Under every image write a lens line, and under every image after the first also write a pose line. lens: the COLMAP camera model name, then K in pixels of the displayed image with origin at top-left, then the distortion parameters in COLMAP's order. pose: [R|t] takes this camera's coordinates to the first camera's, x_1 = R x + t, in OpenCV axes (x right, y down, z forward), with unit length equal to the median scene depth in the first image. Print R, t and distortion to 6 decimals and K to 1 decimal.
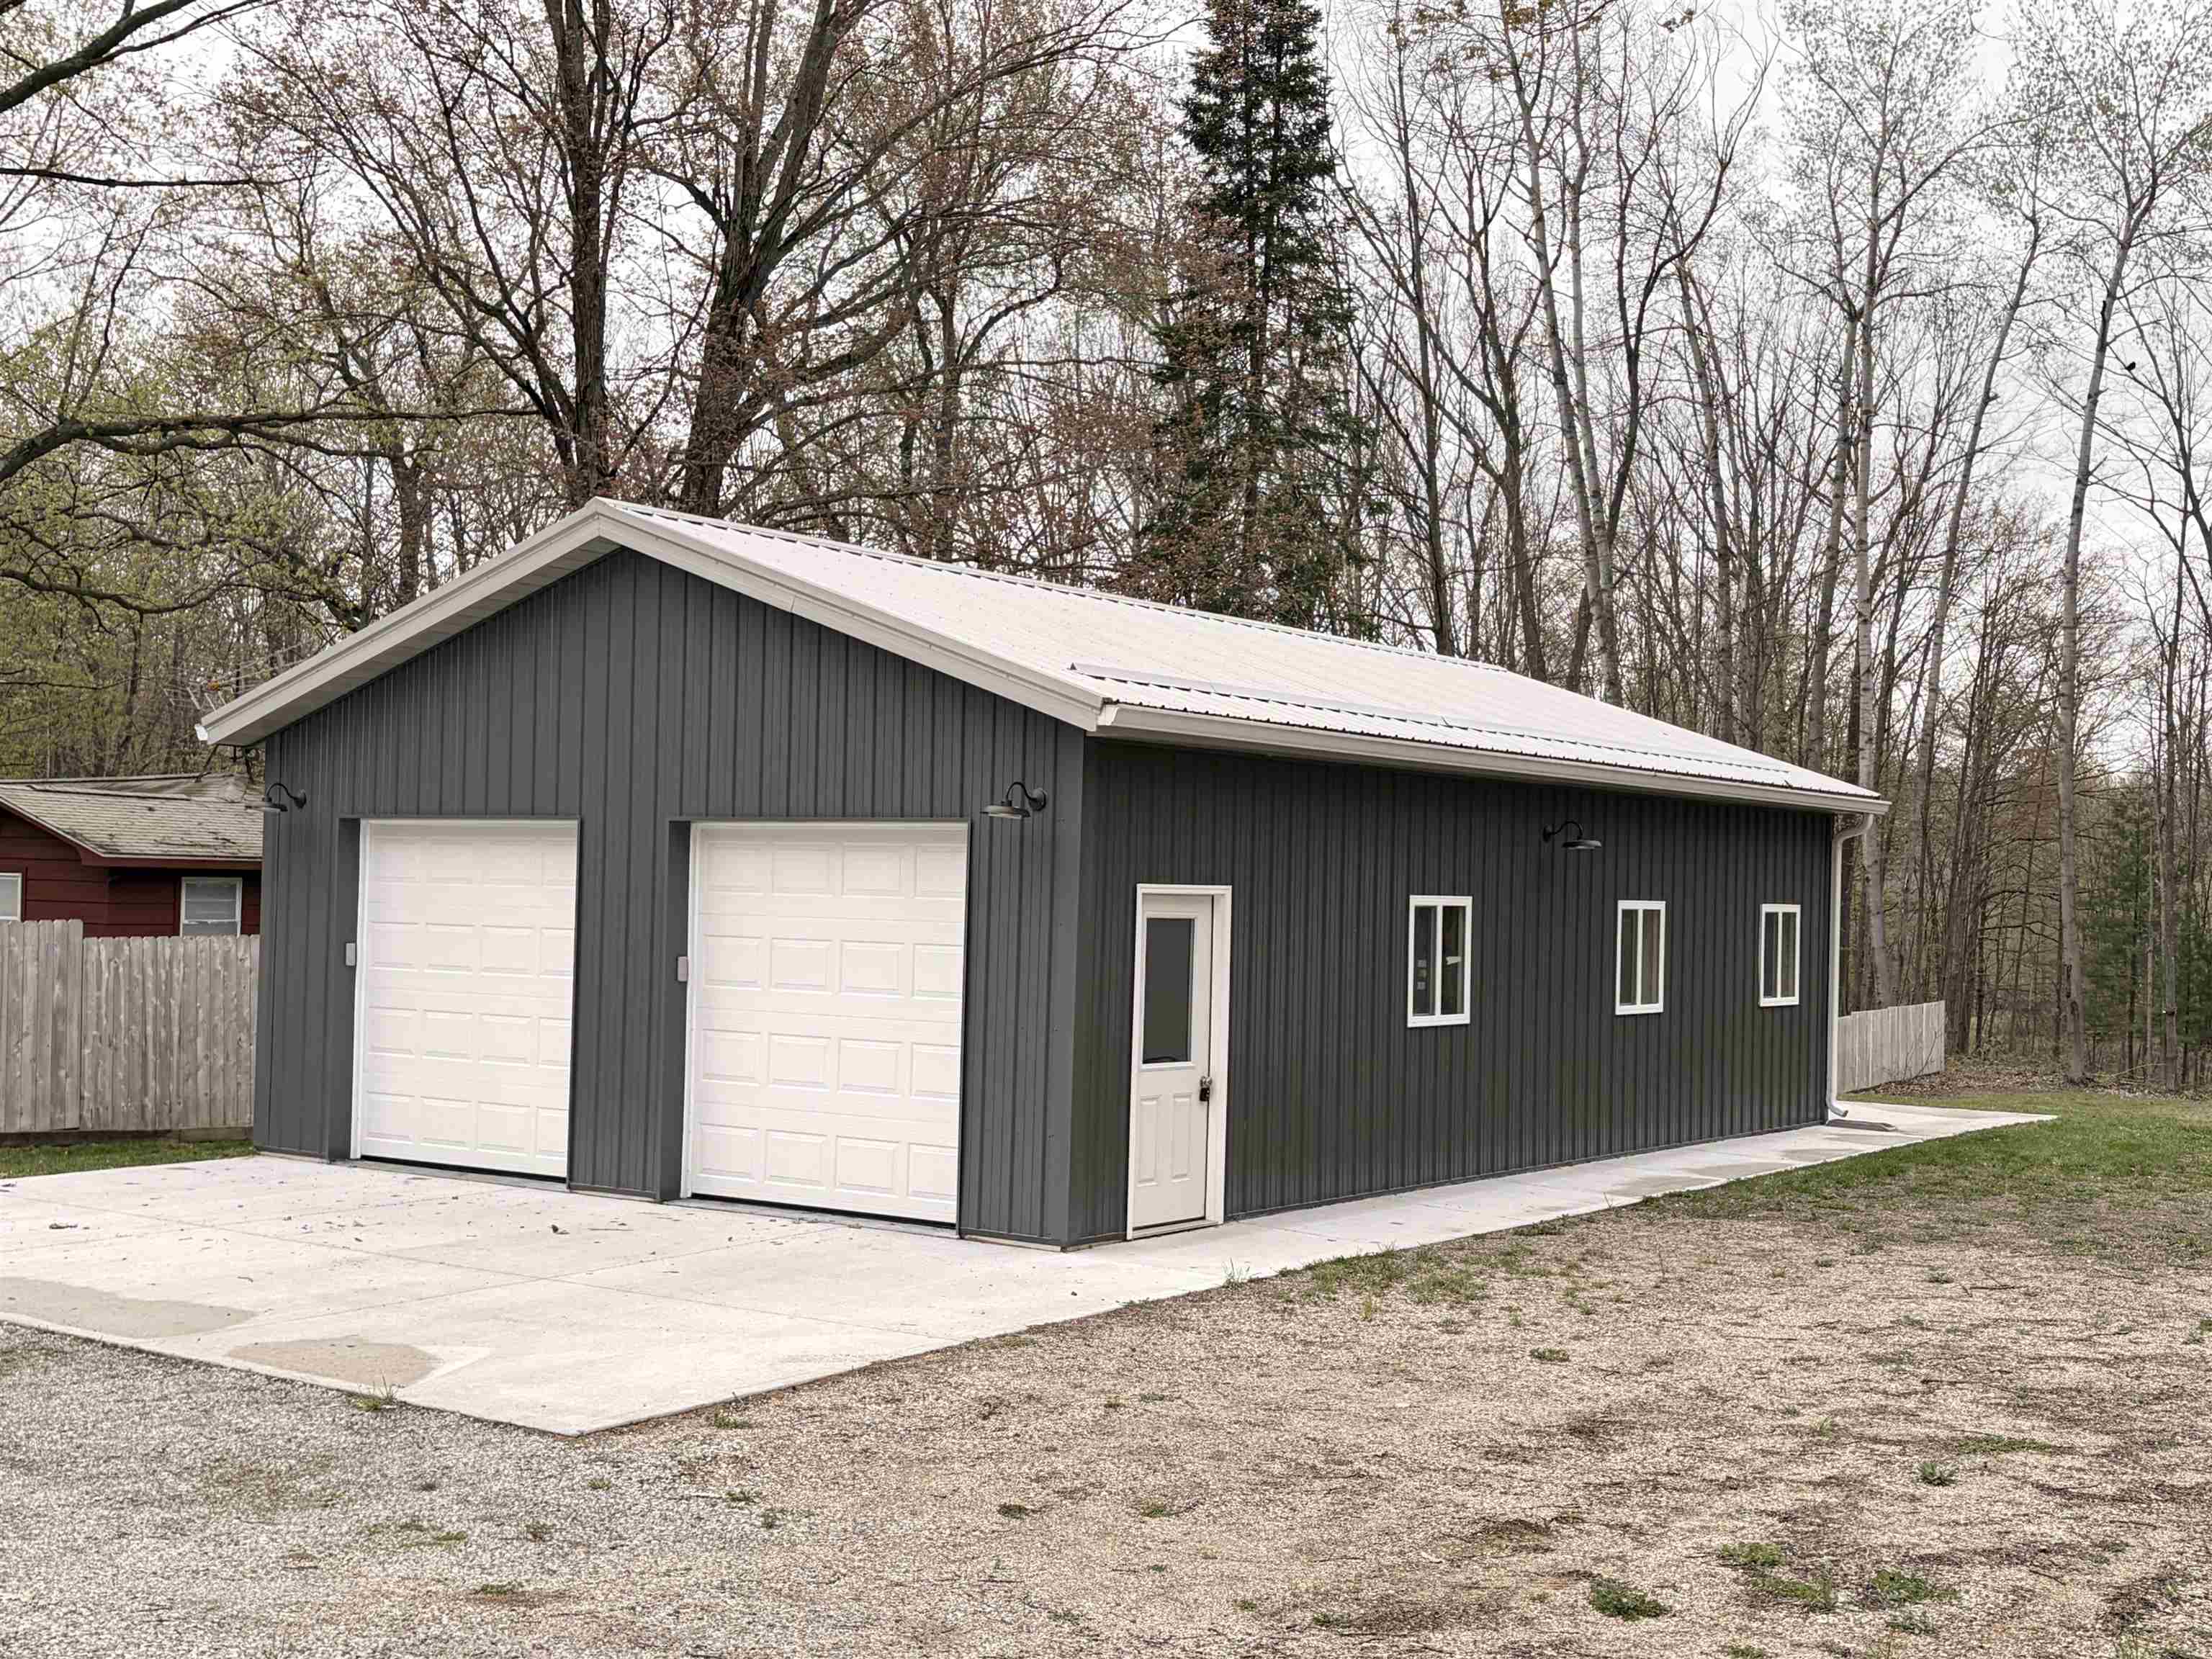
lens RADIAL K [[2601.2, 0, 1090.8], [0, 2601.2, 846.5], [0, 0, 1]] dist [0.028235, 0.000000]
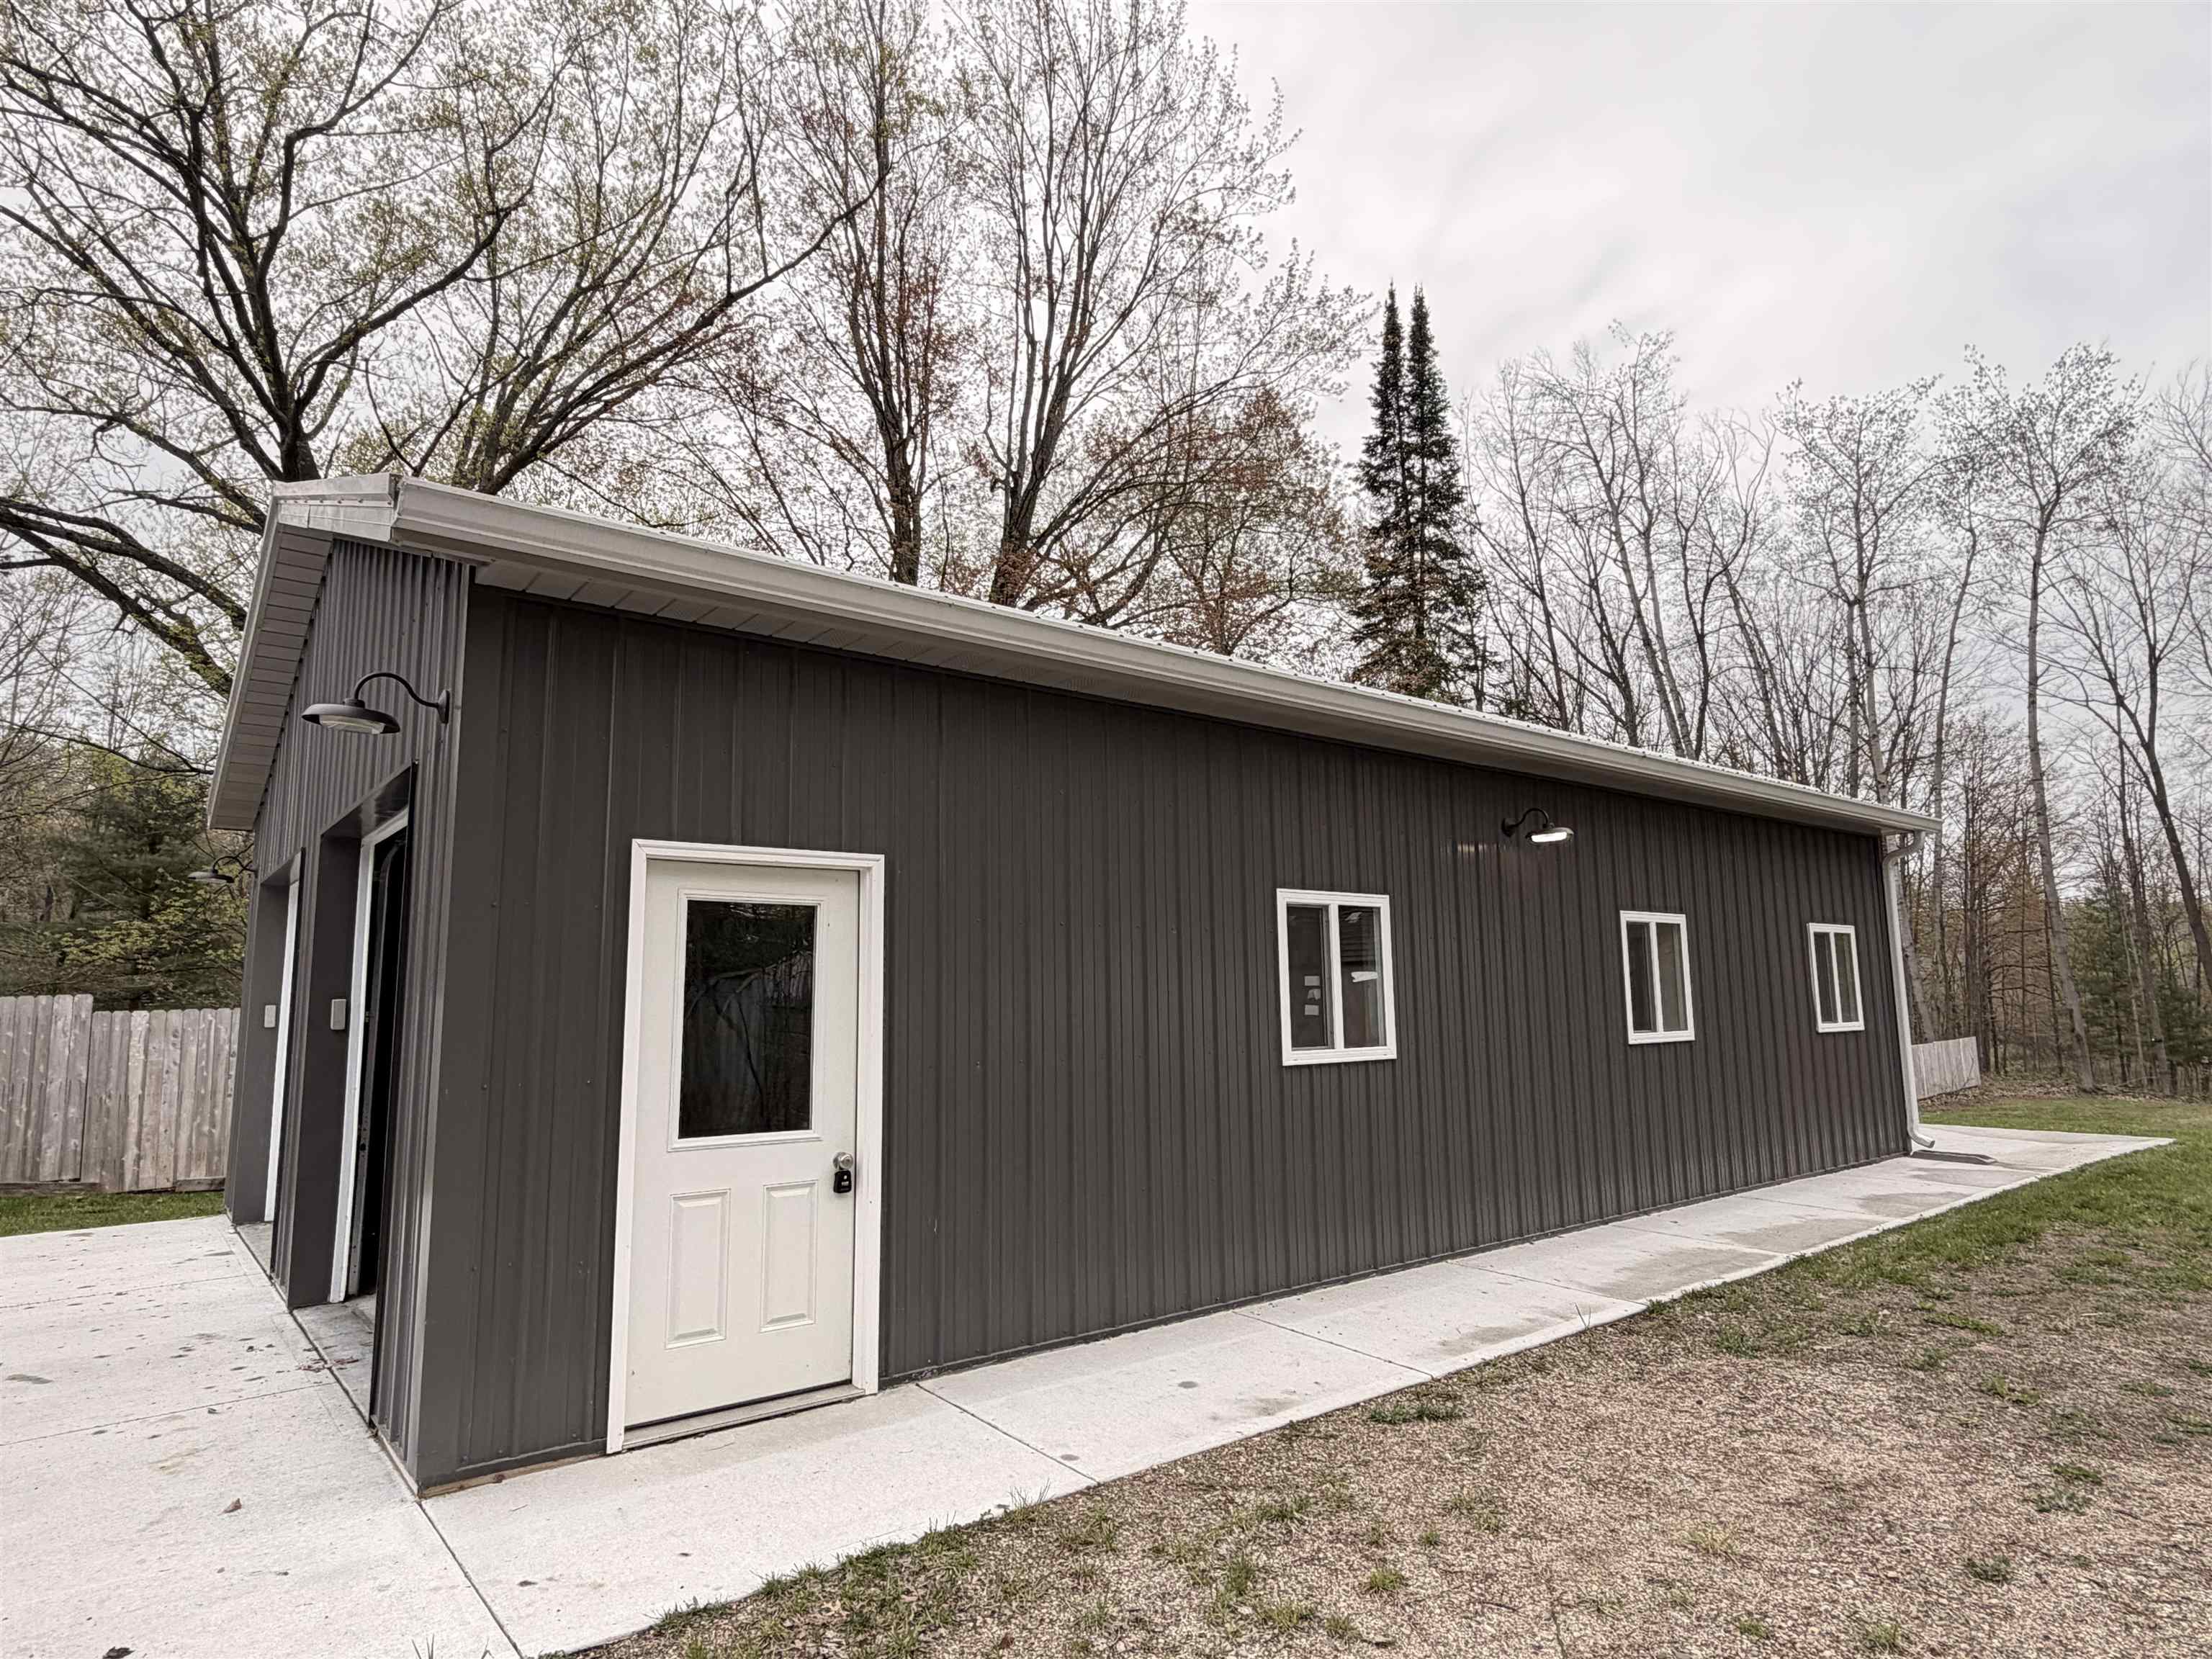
lens RADIAL K [[1249.4, 0, 1123.6], [0, 1249.4, 818.6], [0, 0, 1]] dist [-0.000438, -0.000338]
pose [[0.964922, -0.074027, -0.251882, 0.094707], [0.040460, 0.989892, -0.135930, 0.025350], [0.259399, 0.120971, 0.958164, 0.348947]]
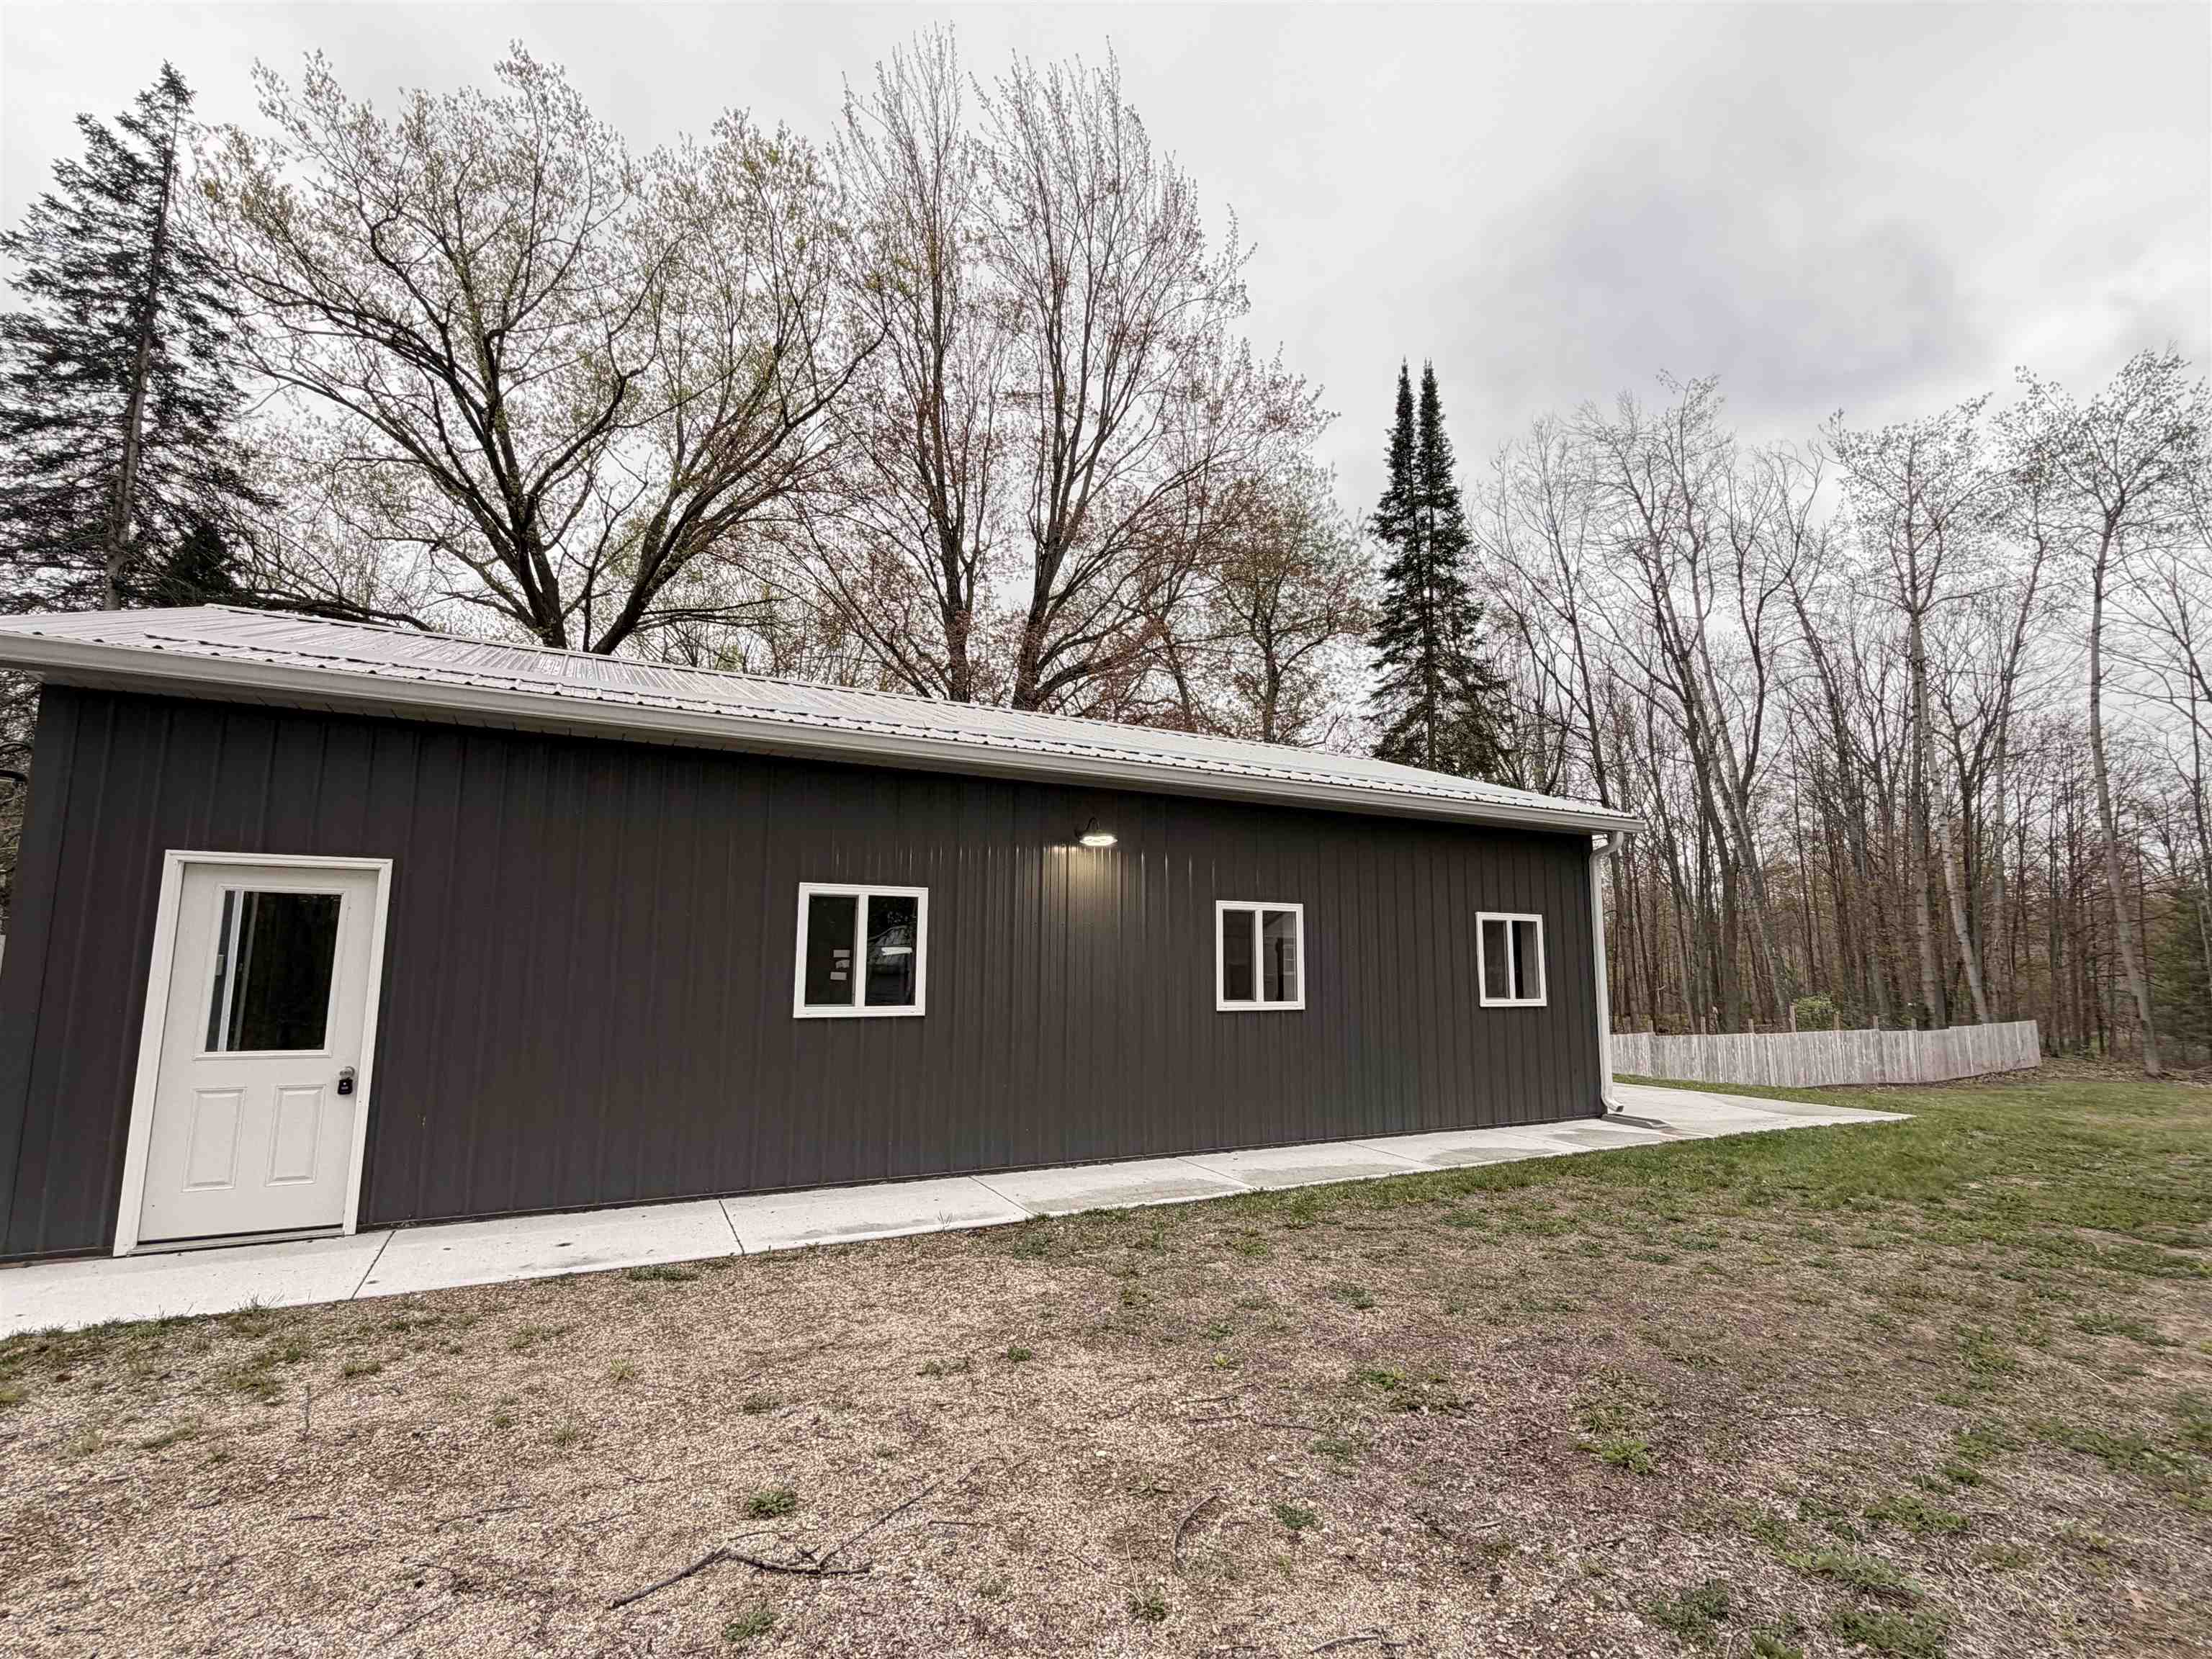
lens RADIAL K [[1036.9, 0, 1129.5], [0, 1036.9, 817.0], [0, 0, 1]] dist [-0.000099, 0.000095]
pose [[0.900020, -0.082444, -0.427981, 0.223526], [0.022636, 0.989463, -0.143004, 0.029270], [0.435261, 0.119018, 0.892403, 0.382742]]
